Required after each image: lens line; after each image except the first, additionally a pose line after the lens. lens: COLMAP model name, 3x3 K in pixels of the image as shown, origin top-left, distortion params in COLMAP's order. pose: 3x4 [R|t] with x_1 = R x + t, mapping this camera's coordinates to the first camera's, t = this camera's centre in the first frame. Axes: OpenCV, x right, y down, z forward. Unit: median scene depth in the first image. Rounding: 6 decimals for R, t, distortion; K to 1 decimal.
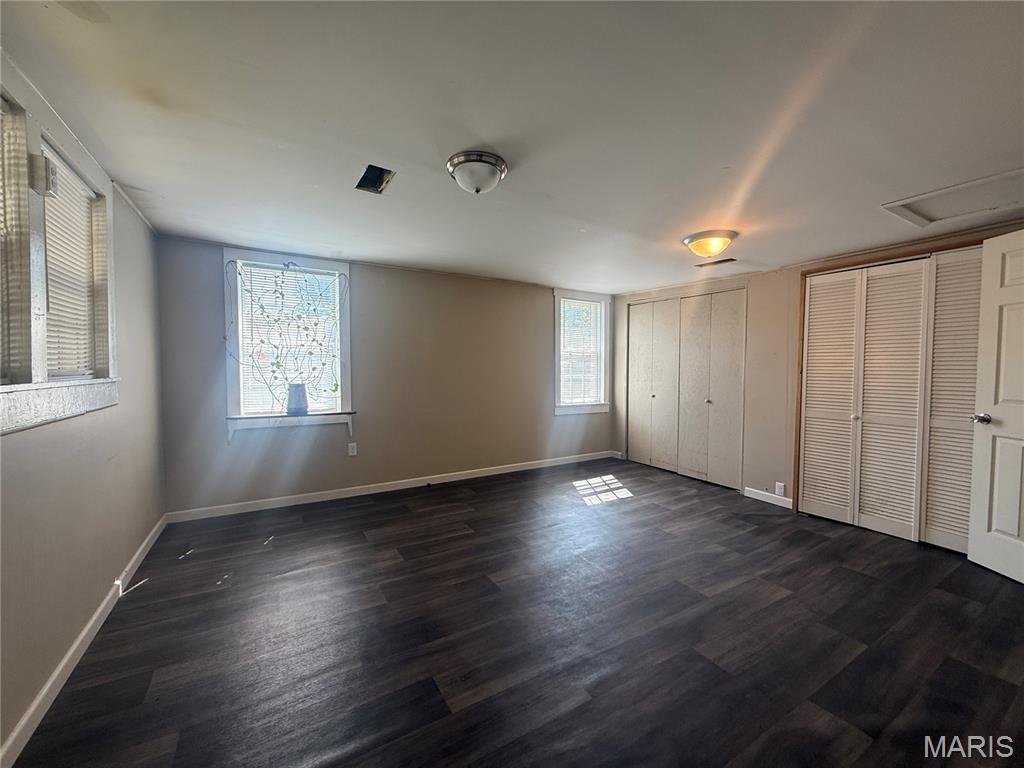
lens RADIAL K [[408.7, 0, 521.9], [0, 408.7, 381.3], [0, 0, 1]] dist [0.002101, 0.000407]
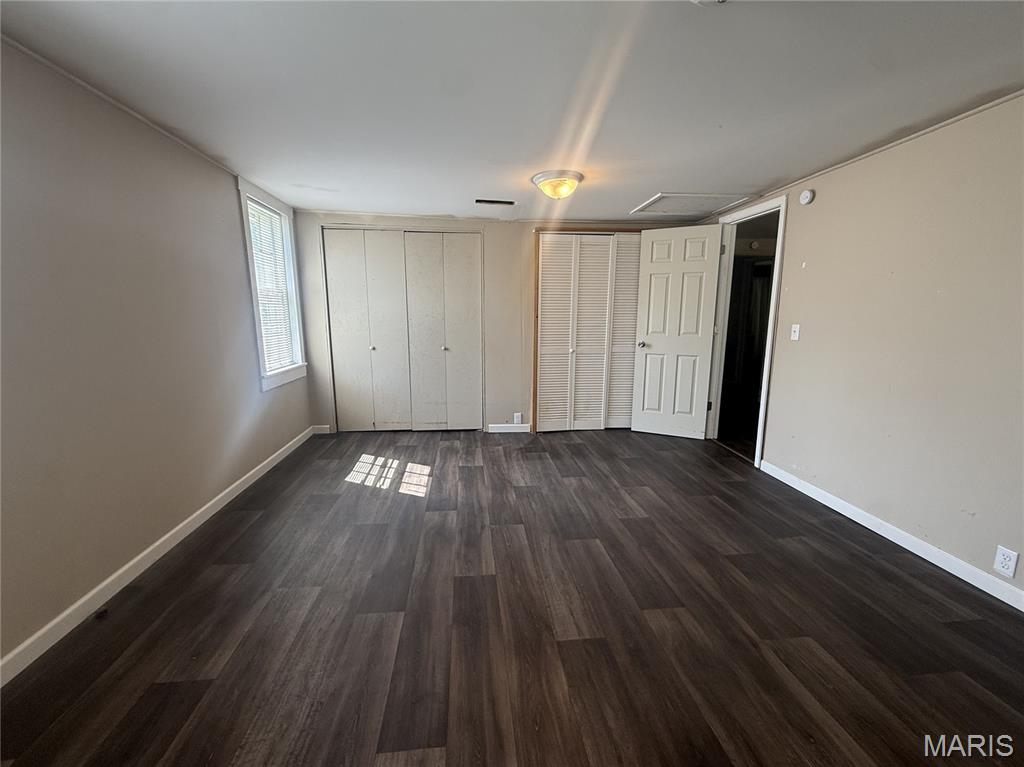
lens RADIAL K [[408.7, 0, 535.2], [0, 408.7, 380.2], [0, 0, 1]] dist [0.002101, 0.000407]
pose [[0.445208, -0.152853, 0.882284, -0.366747], [0.033864, 0.987492, 0.153992, -0.022556], [-0.894787, -0.038680, 0.444815, 0.452580]]
